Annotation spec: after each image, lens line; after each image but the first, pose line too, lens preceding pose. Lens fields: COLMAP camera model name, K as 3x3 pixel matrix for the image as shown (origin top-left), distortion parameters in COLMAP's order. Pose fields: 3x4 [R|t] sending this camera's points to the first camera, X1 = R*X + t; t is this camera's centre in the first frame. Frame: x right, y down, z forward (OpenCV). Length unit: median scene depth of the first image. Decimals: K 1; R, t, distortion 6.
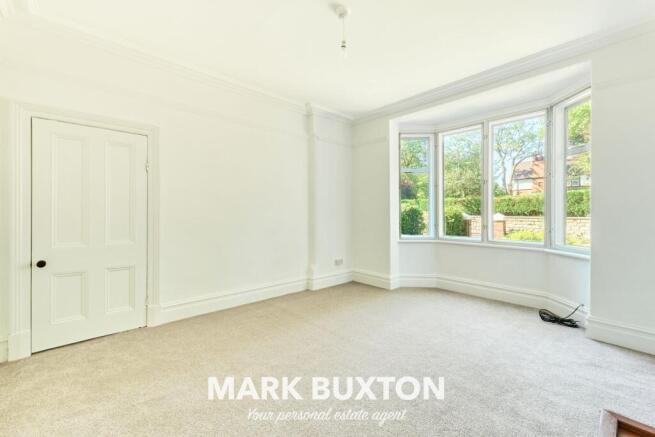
lens RADIAL K [[272.0, 0, 327.5], [0, 272.0, 218.5], [0, 0, 1]] dist [0.001785, 0.000301]
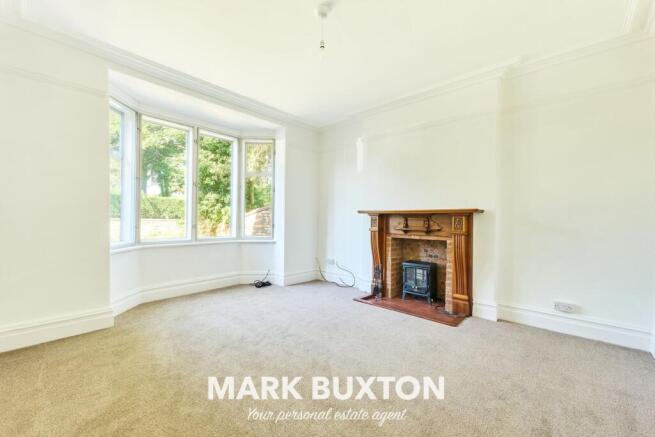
lens RADIAL K [[272.0, 0, 327.5], [0, 272.0, 218.5], [0, 0, 1]] dist [0.001785, 0.000301]
pose [[-0.094568, -0.009601, 0.995472, -0.613666], [0.002969, 0.999946, 0.009926, -0.009871], [-0.995514, 0.003894, -0.094534, 0.688737]]
